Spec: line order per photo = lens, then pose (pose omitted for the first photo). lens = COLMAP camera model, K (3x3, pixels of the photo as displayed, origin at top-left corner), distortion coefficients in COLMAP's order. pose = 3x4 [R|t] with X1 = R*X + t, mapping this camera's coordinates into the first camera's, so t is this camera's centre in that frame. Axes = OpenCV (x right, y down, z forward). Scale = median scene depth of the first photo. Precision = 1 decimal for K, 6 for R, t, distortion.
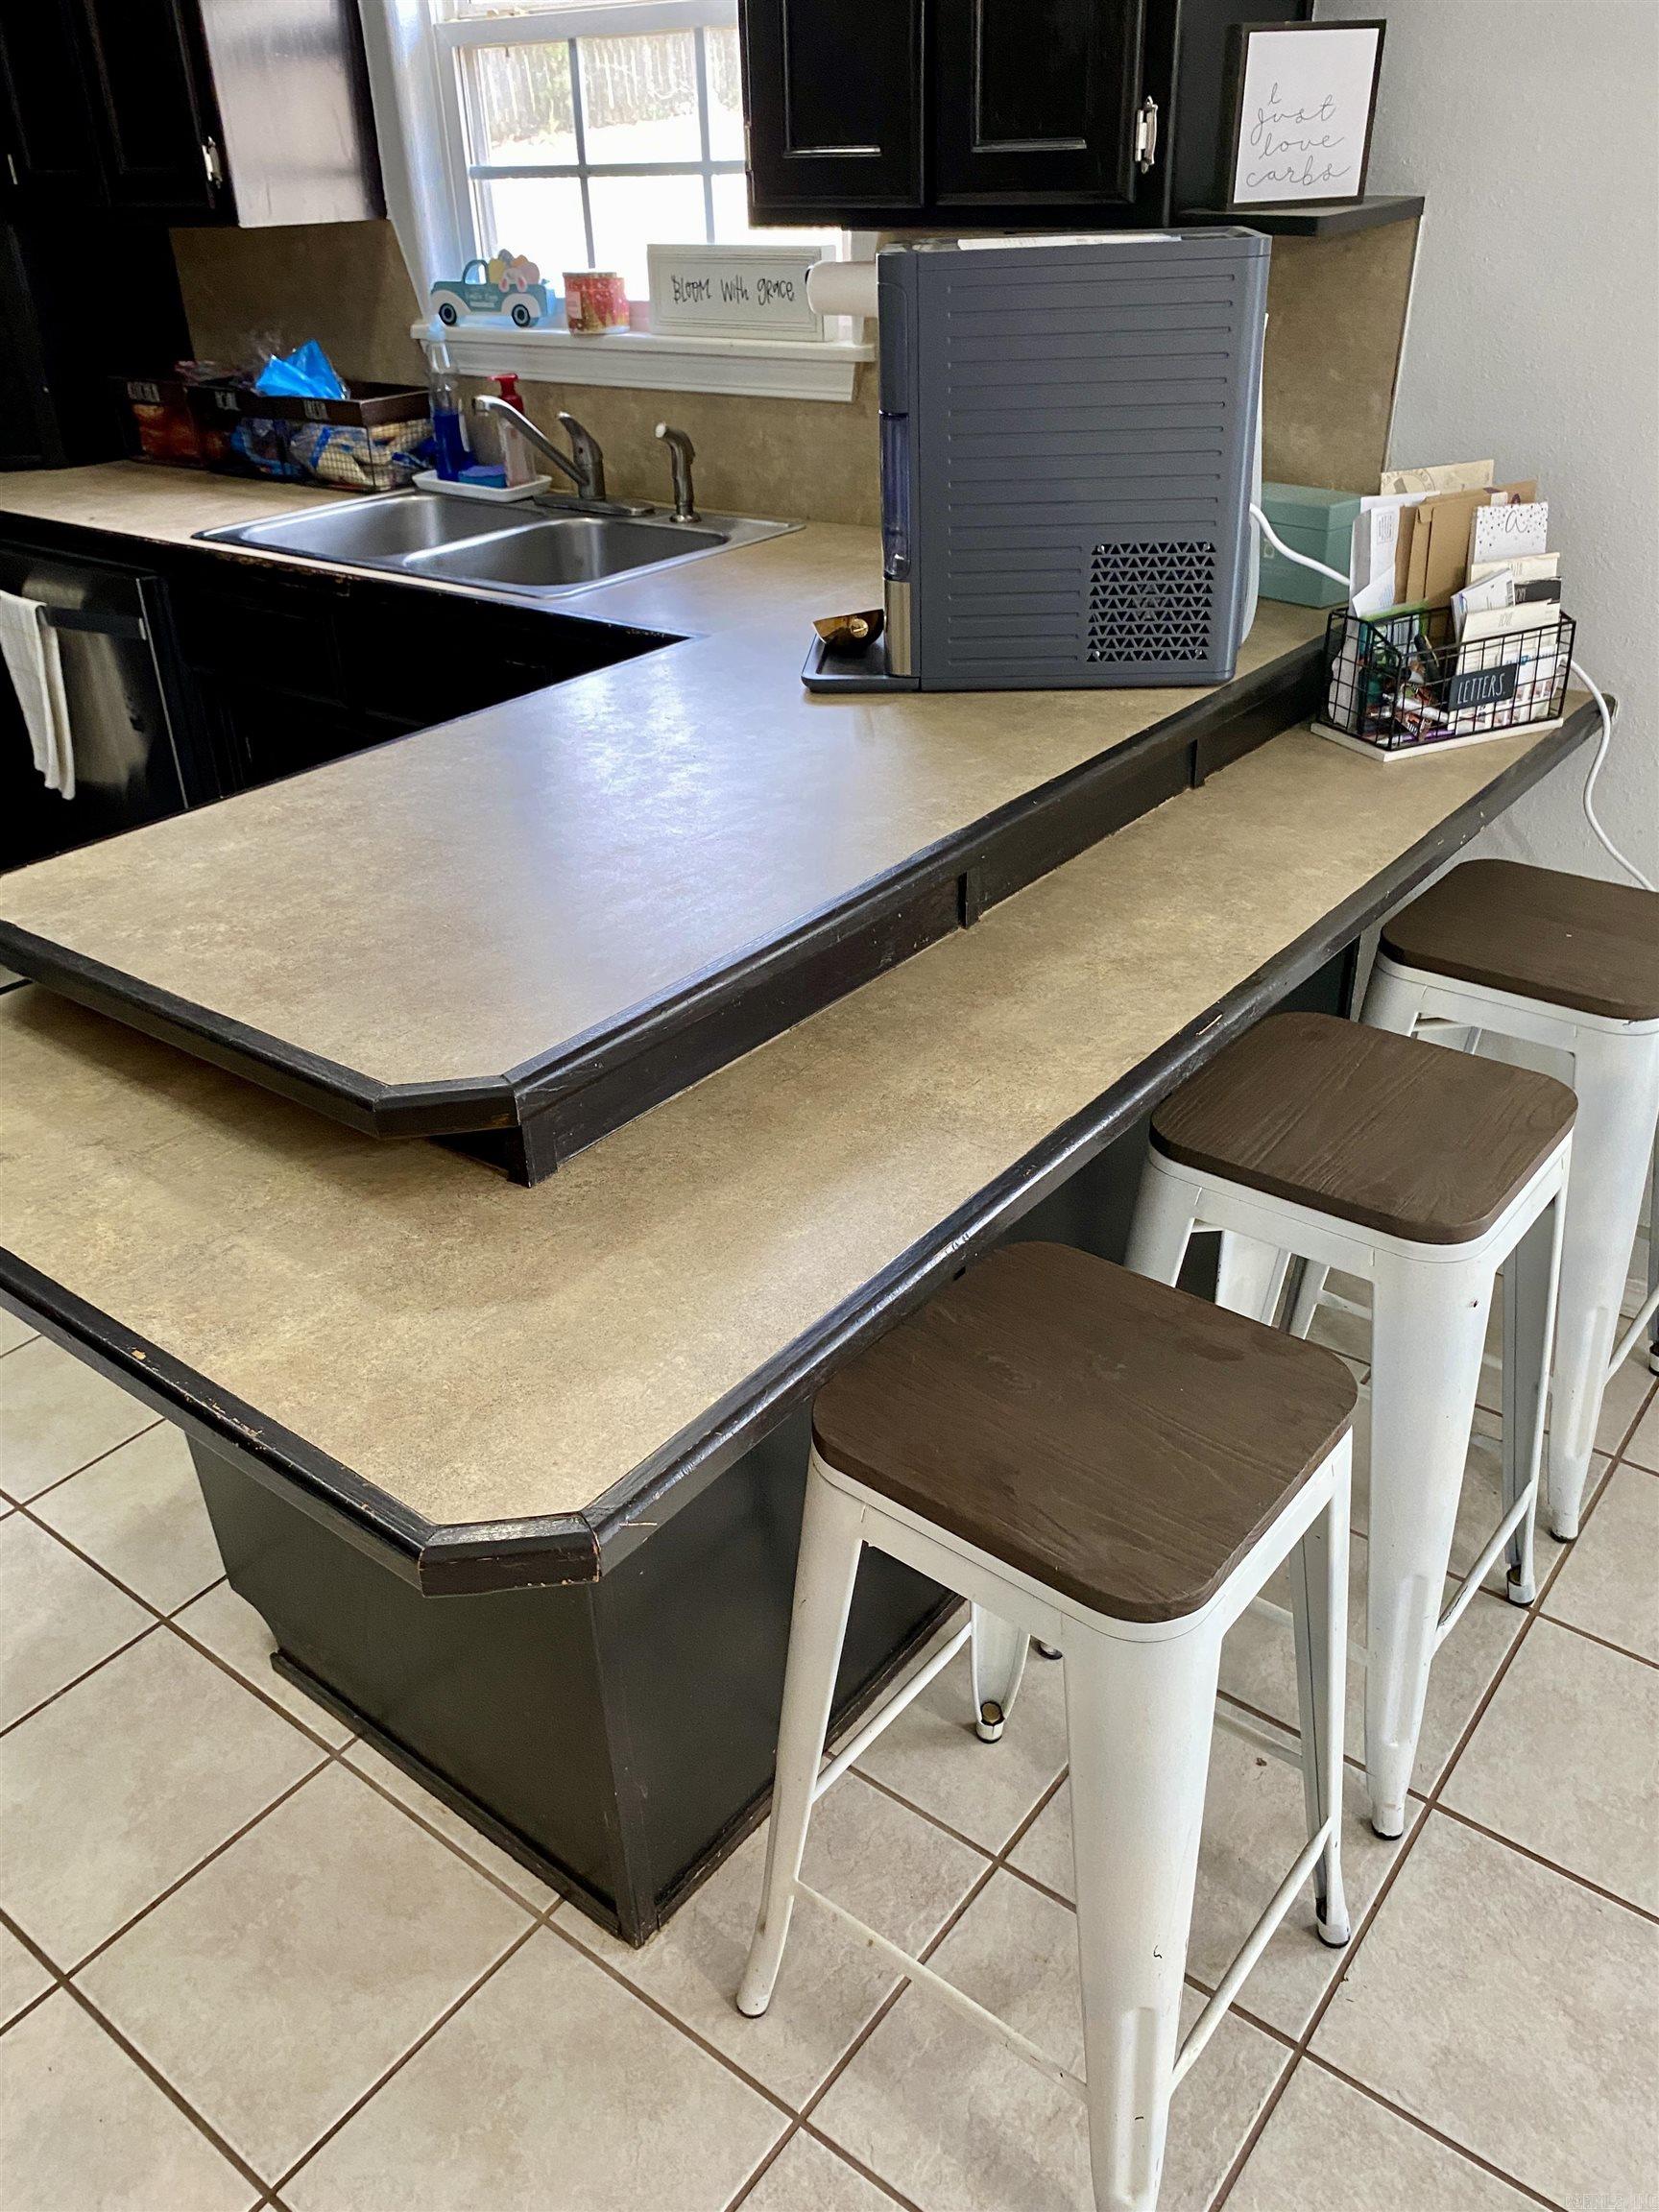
lens RADIAL K [[1687.6, 0, 822.2], [0, 1687.6, 1109.4], [0, 0, 1]] dist [0.037498, -0.040293]
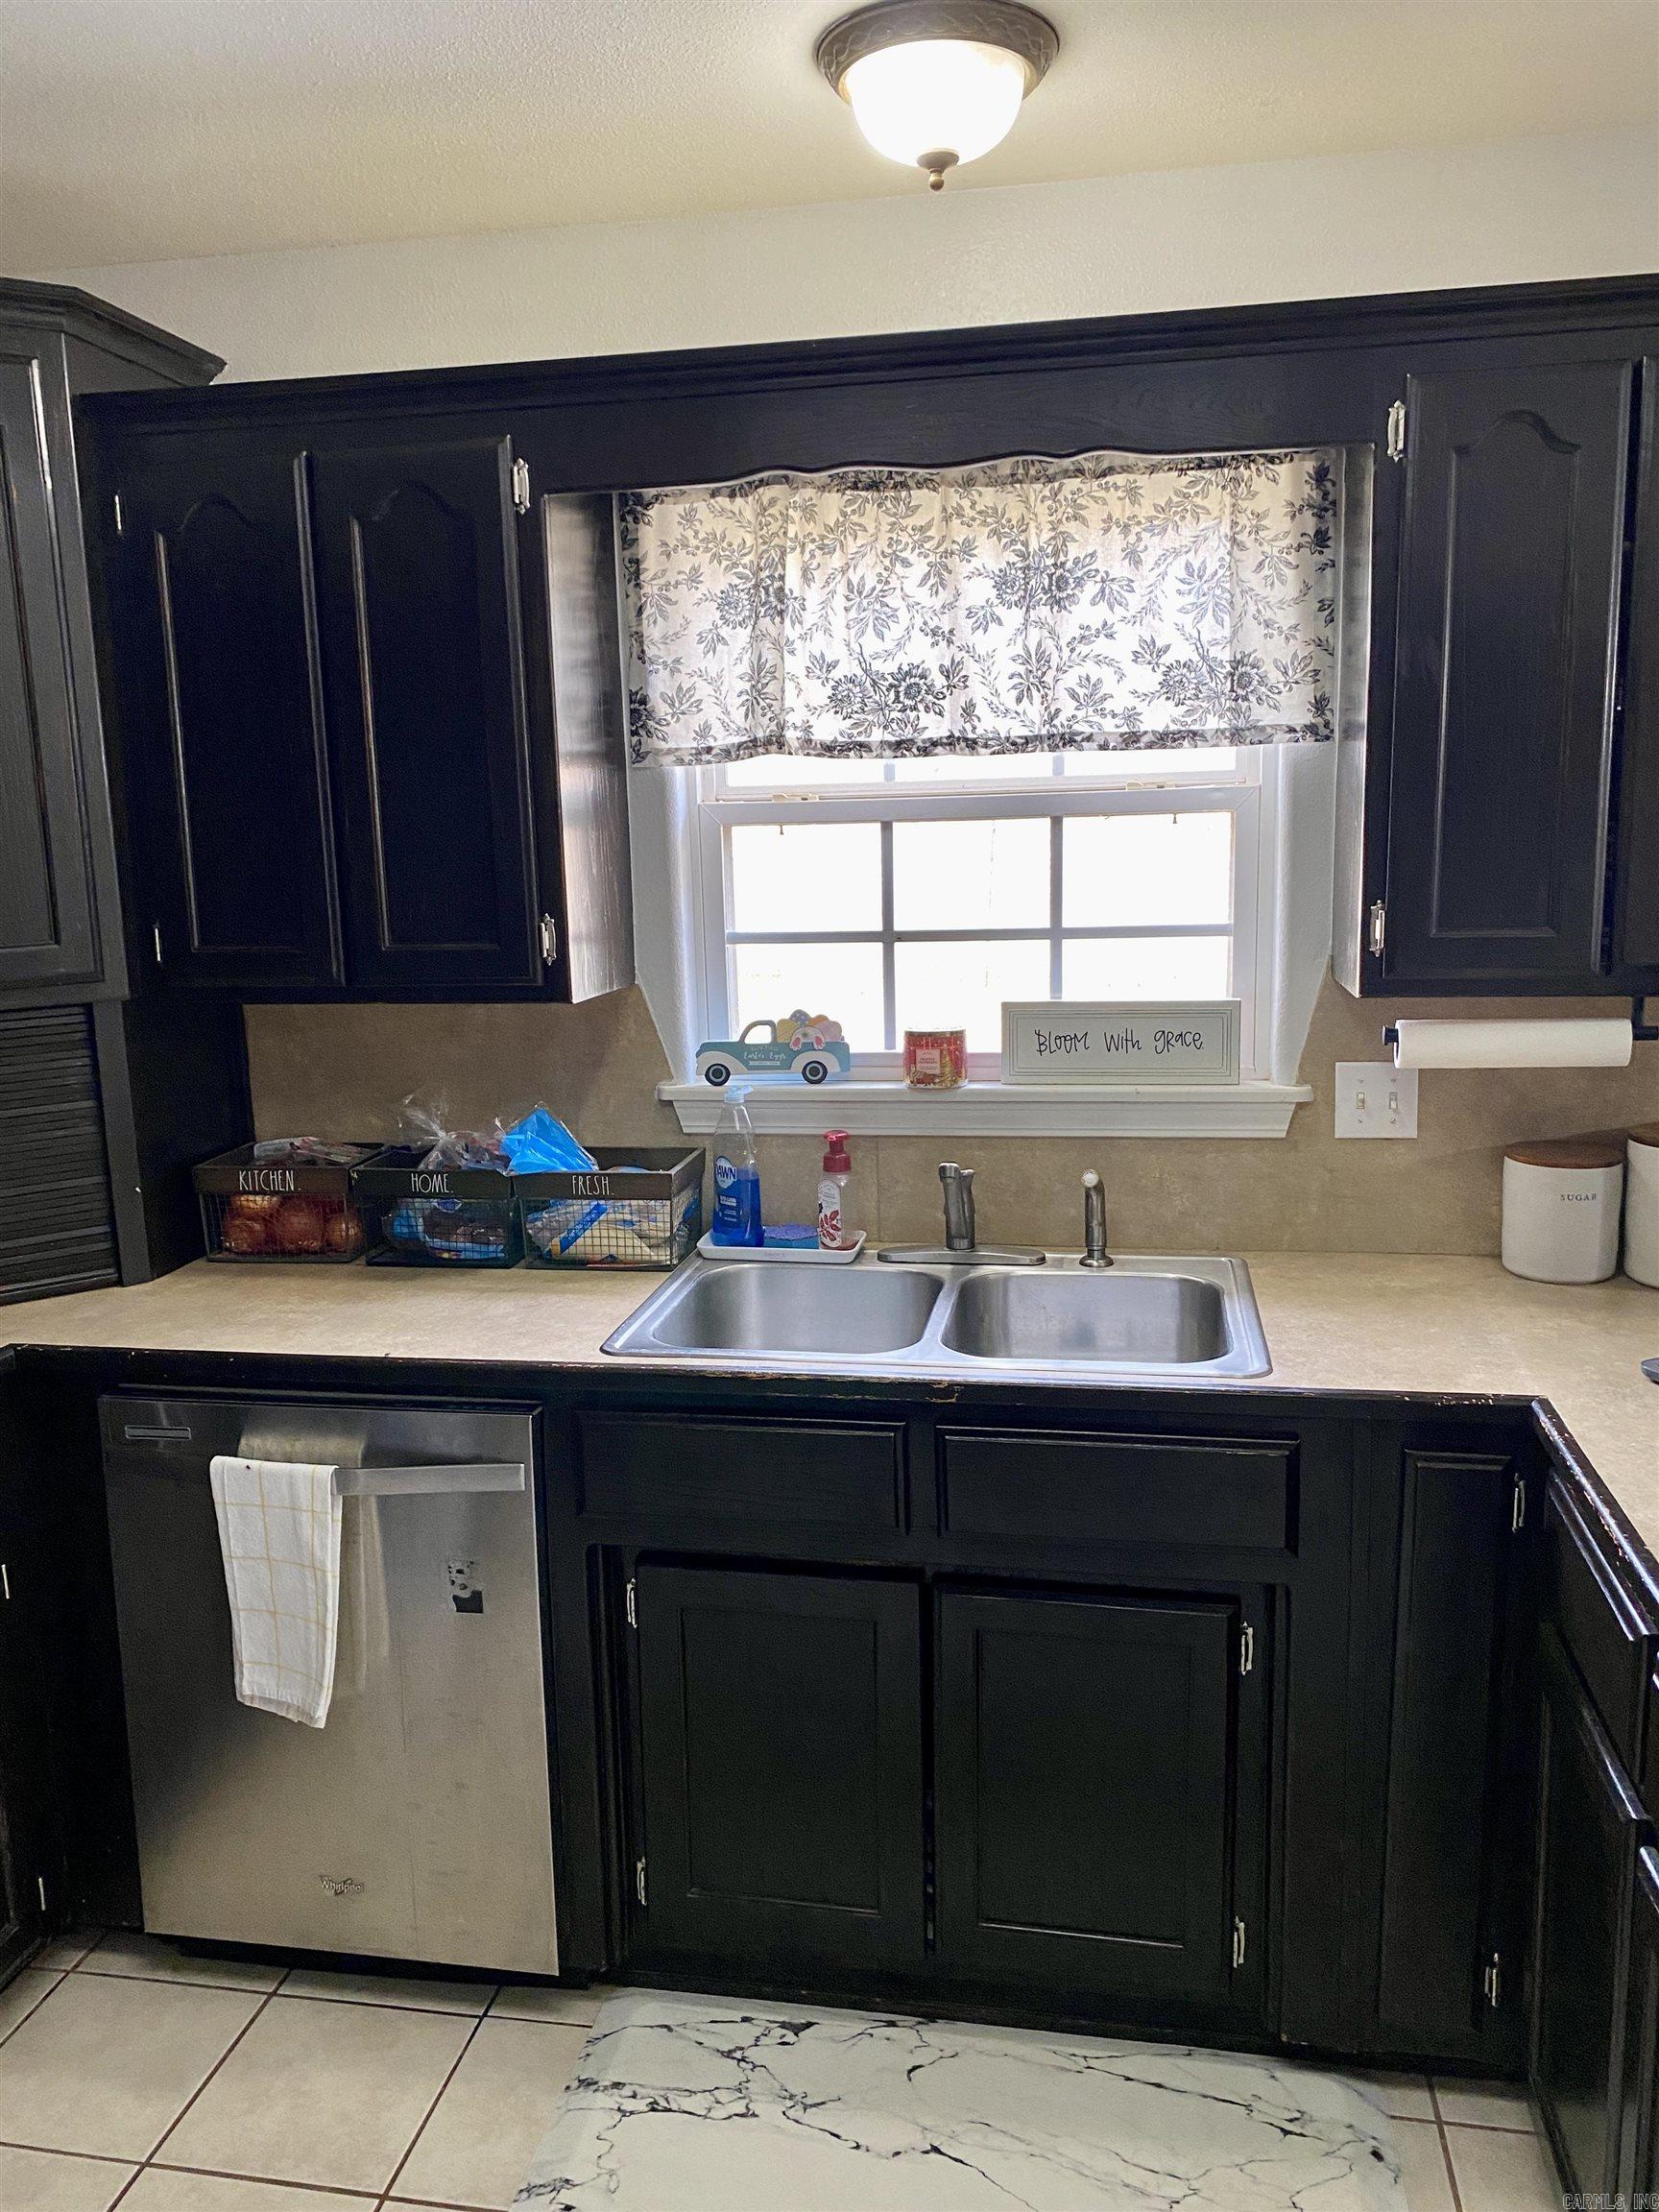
lens RADIAL K [[1687.6, 0, 821.3], [0, 1687.6, 1088.5], [0, 0, 1]] dist [0.037498, -0.040293]
pose [[0.883999, -0.063312, 0.463181, -0.899592], [0.229152, 0.922277, -0.311278, -0.252772], [-0.407474, 0.381308, 0.829801, 0.346508]]
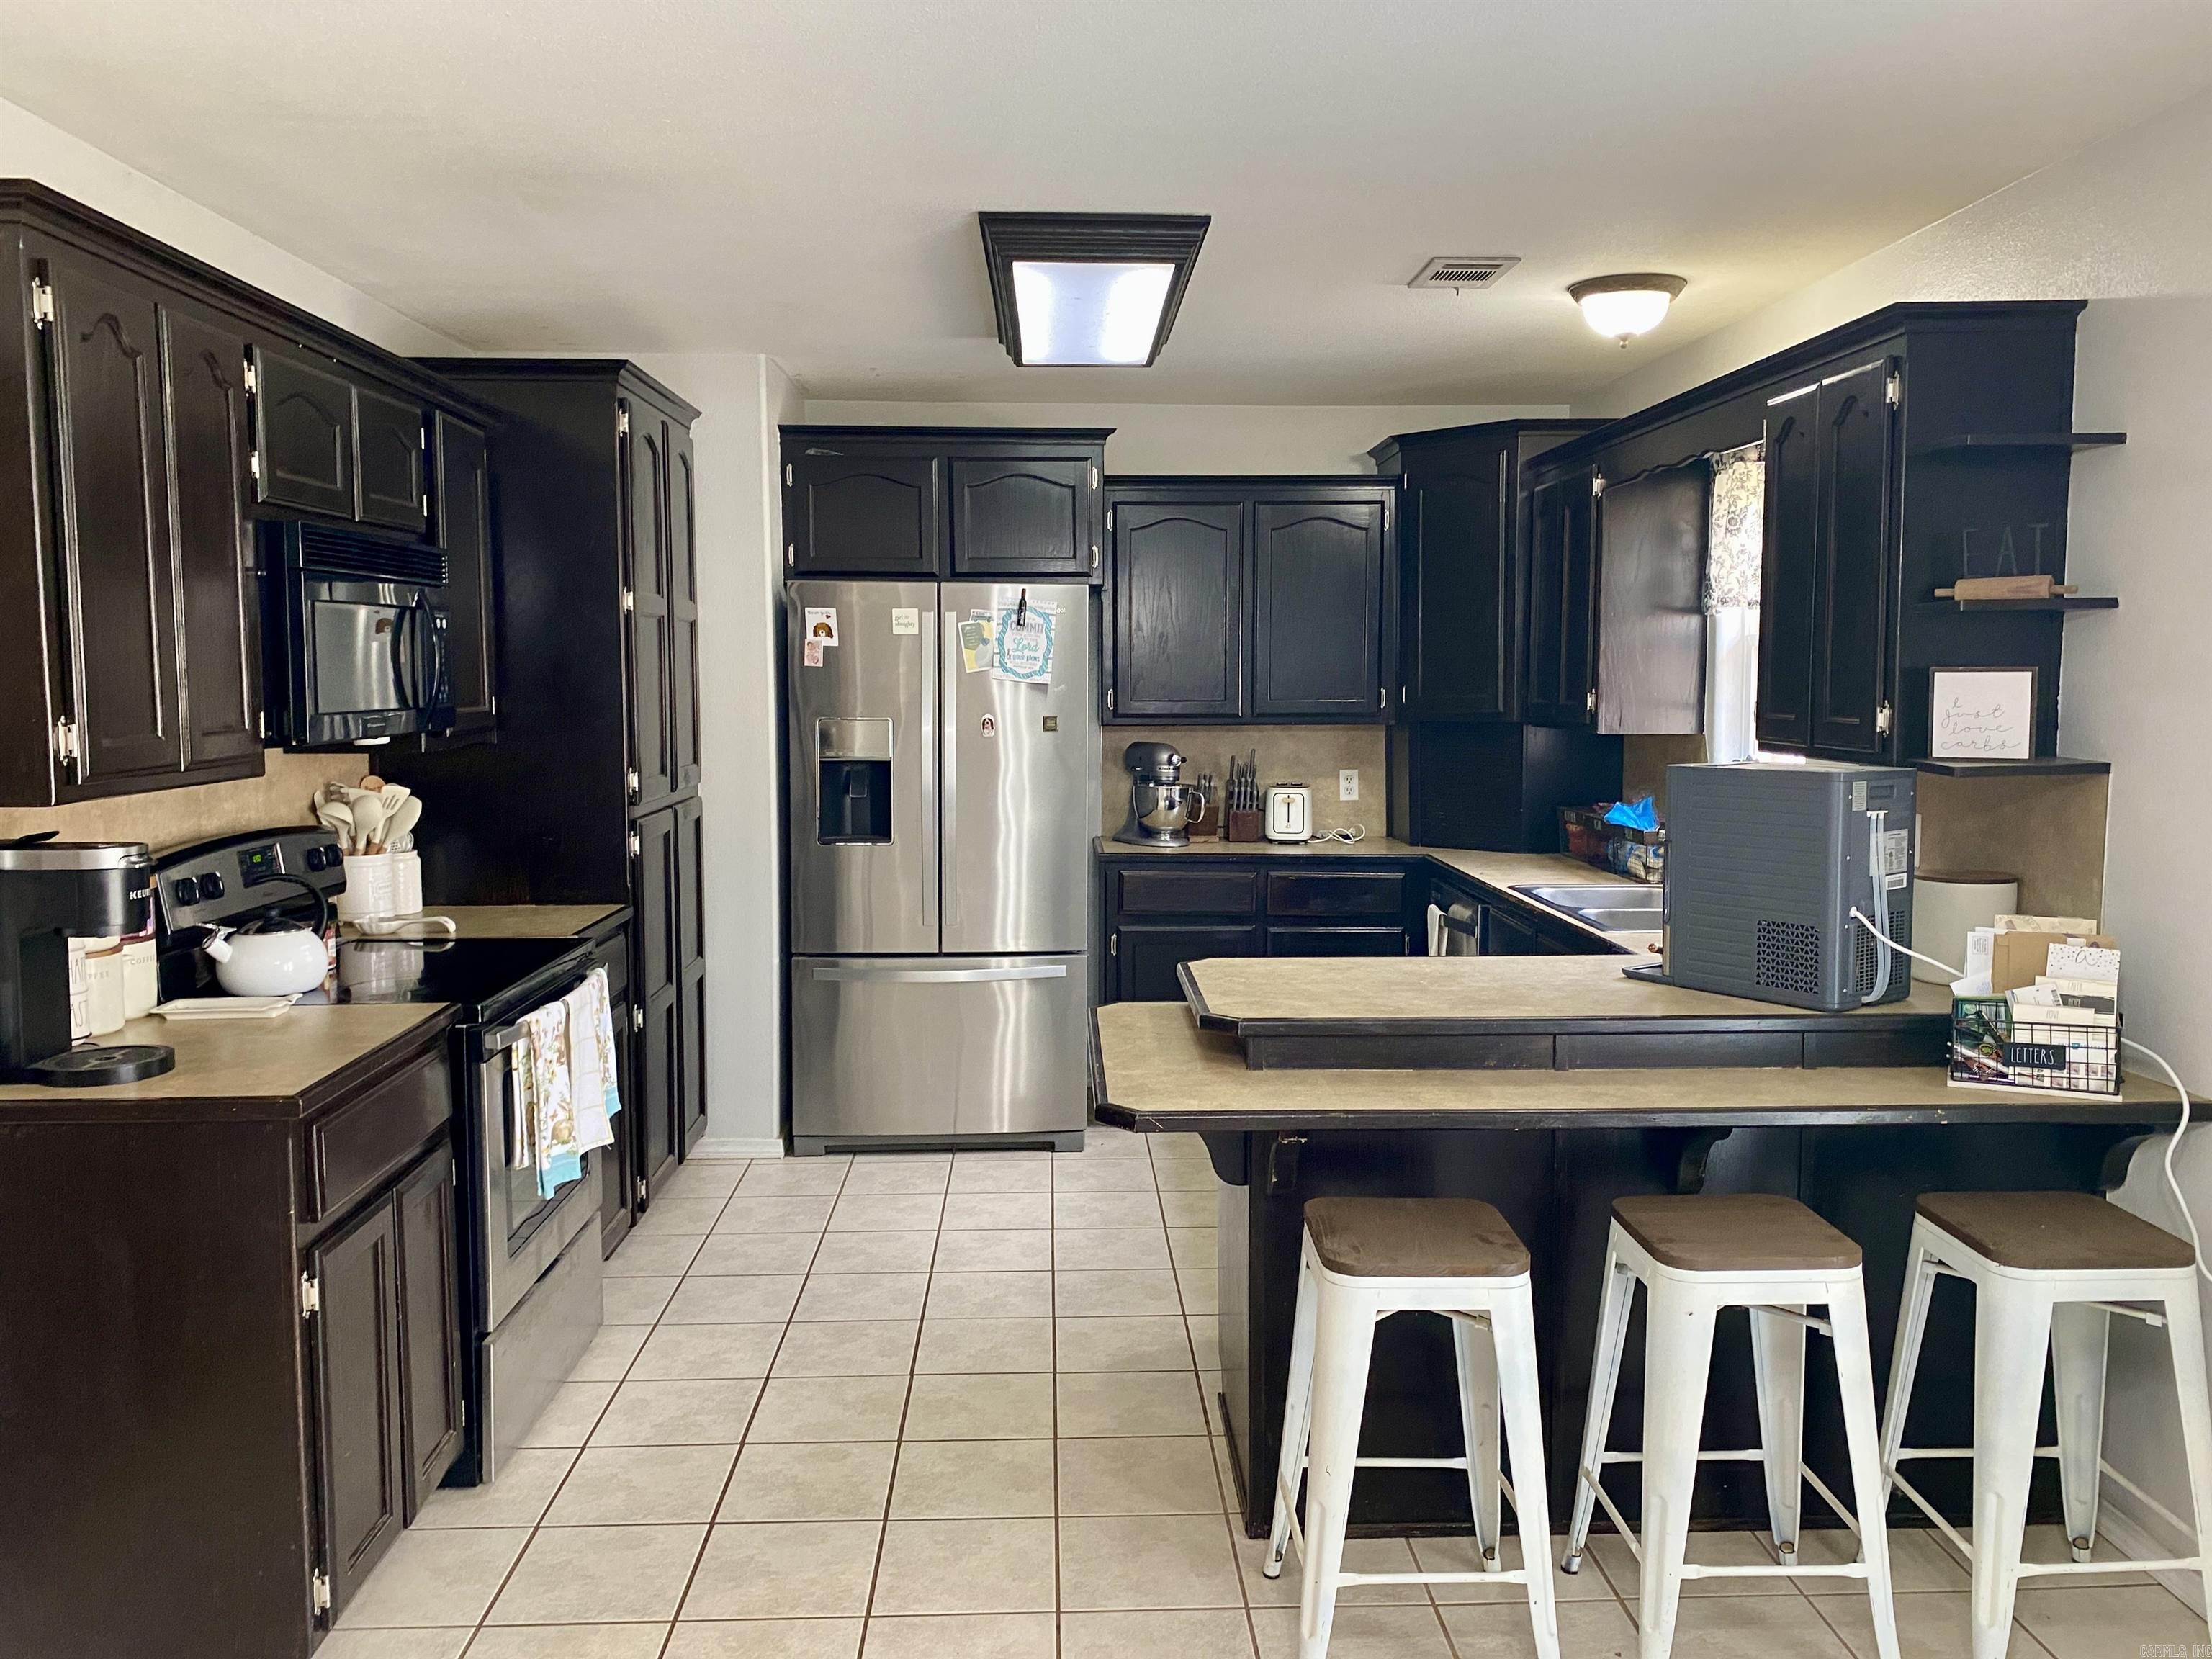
lens RADIAL K [[1687.6, 0, 1120.6], [0, 1687.6, 806.7], [0, 0, 1]] dist [0.037498, -0.040293]
pose [[0.645699, 0.092497, -0.757969, 0.965774], [-0.396458, 0.888968, -0.229253, 0.213035], [0.652605, 0.448531, 0.610677, -0.521225]]
